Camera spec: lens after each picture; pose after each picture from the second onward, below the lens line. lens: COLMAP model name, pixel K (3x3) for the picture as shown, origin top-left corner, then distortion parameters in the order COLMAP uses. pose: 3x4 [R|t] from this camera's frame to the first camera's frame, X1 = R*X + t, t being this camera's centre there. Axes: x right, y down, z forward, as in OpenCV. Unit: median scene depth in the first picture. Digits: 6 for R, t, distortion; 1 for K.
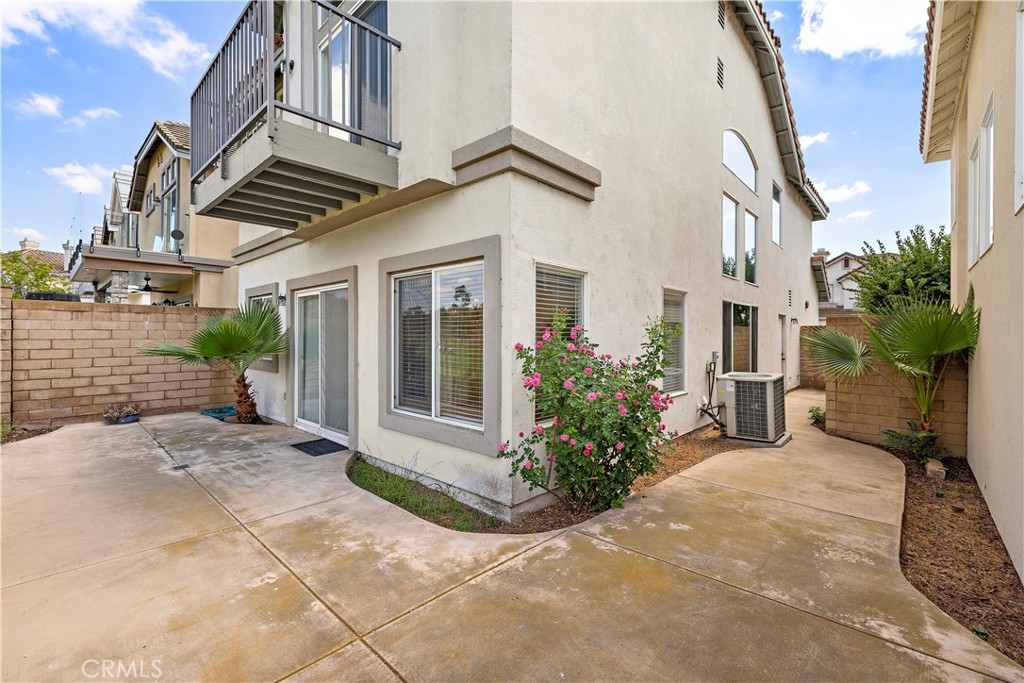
lens RADIAL K [[432.6, 0, 517.3], [0, 432.6, 338.8], [0, 0, 1]] dist [0.003032, -0.000511]
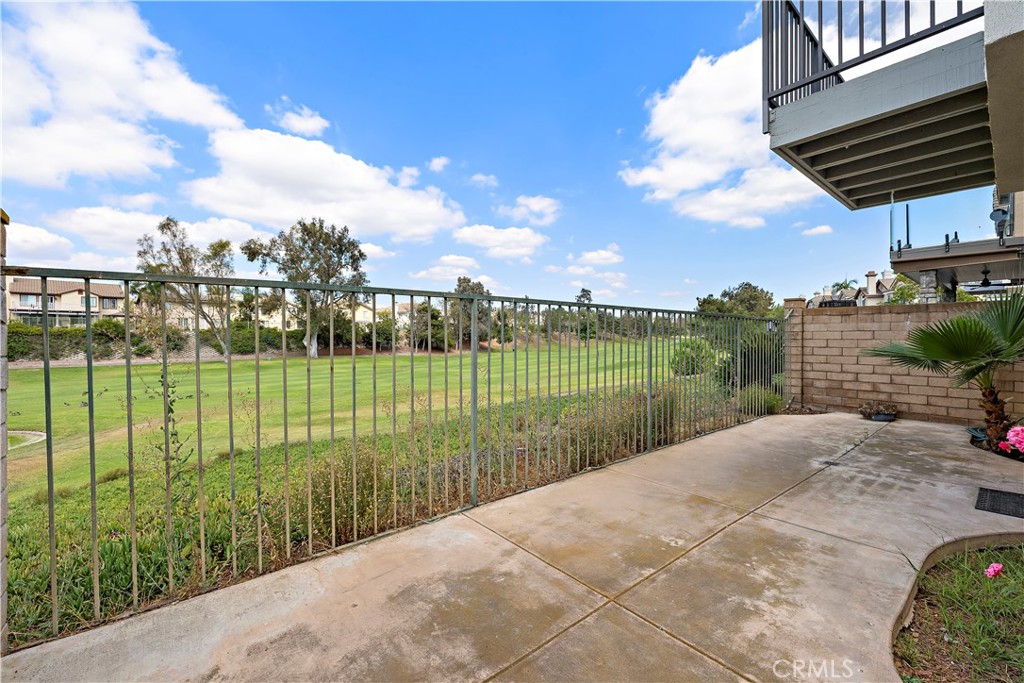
lens RADIAL K [[432.6, 0, 510.8], [0, 432.6, 342.0], [0, 0, 1]] dist [0.003032, -0.000511]
pose [[-0.125557, 0.009593, -0.992040, 0.362896], [-0.008087, 0.999910, 0.010692, 0.004838], [0.992053, 0.009365, -0.125468, 0.407936]]
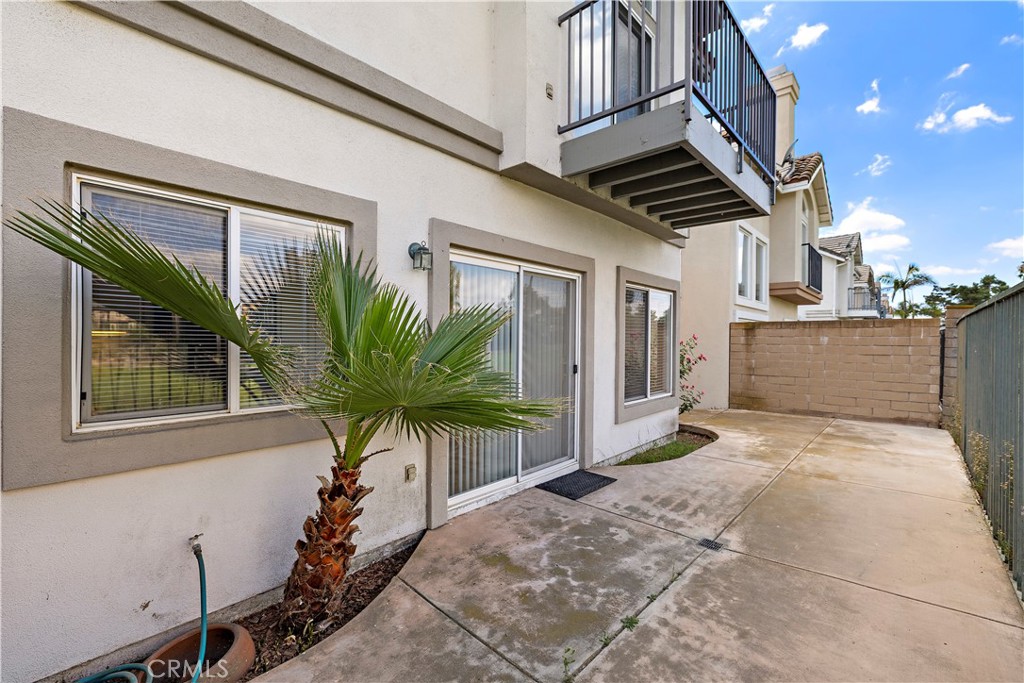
lens RADIAL K [[432.6, 0, 518.2], [0, 432.6, 339.5], [0, 0, 1]] dist [0.003032, -0.000511]
pose [[-0.003481, -0.004417, 0.999984, -1.535481], [0.000234, 0.999990, 0.004418, -0.007053], [-0.999994, 0.000249, -0.003480, 1.400450]]
